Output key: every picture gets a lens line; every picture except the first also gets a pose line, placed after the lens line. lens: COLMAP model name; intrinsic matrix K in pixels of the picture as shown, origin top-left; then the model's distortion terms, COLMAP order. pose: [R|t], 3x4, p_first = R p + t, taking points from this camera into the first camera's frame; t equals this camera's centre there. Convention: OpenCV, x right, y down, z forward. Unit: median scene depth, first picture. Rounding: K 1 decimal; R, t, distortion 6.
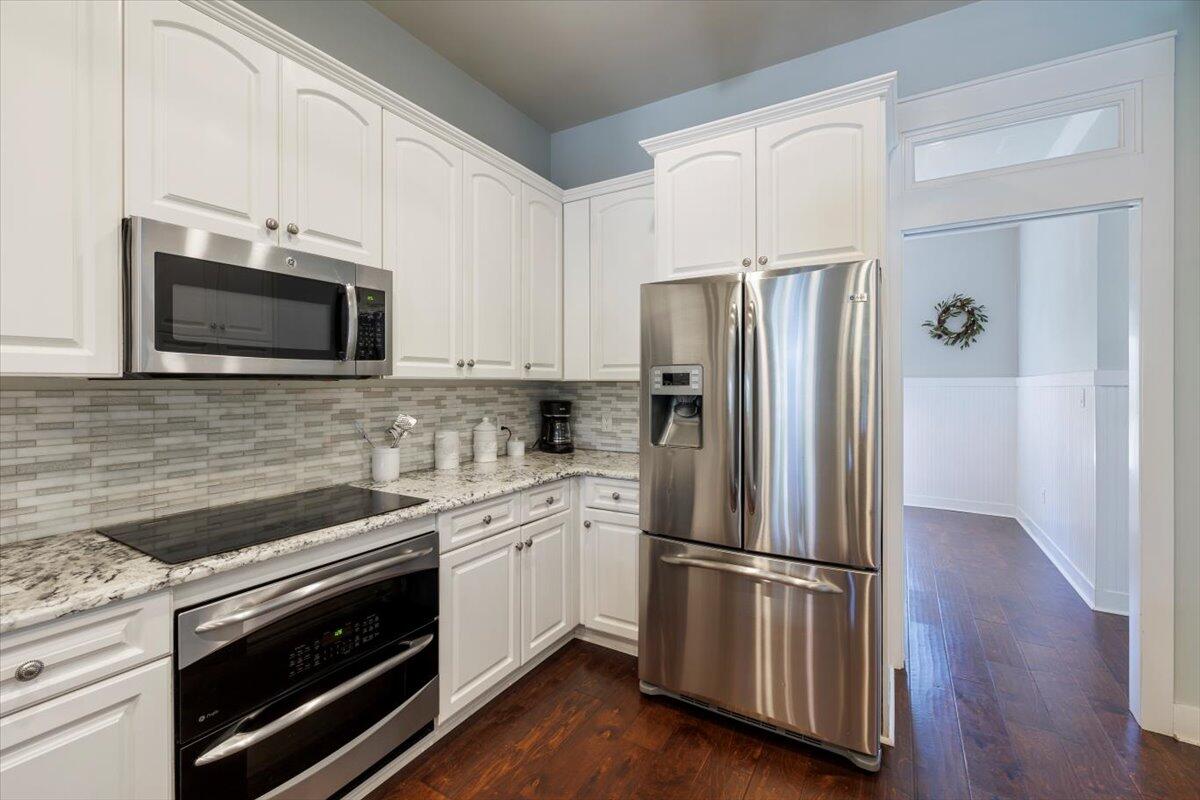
lens RADIAL K [[506.2, 0, 600.0], [0, 506.2, 390.0], [0, 0, 1]] dist [-0.000245, -0.000109]
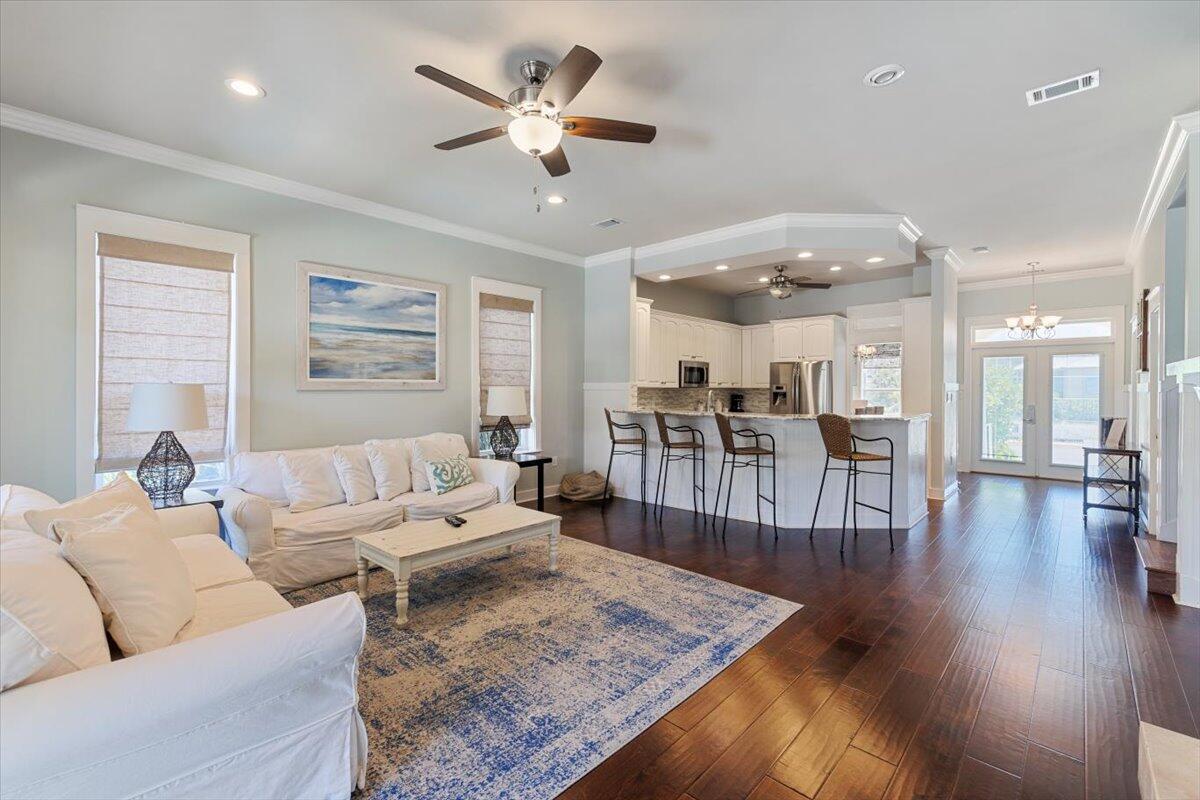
lens RADIAL K [[506.2, 0, 594.9], [0, 506.2, 393.7], [0, 0, 1]] dist [-0.000245, -0.000109]
pose [[0.973853, 0.006163, -0.227097, -0.316531], [-0.006325, 0.999980, 0.000018, 0.028032], [0.227092, 0.001419, 0.973872, -2.820981]]
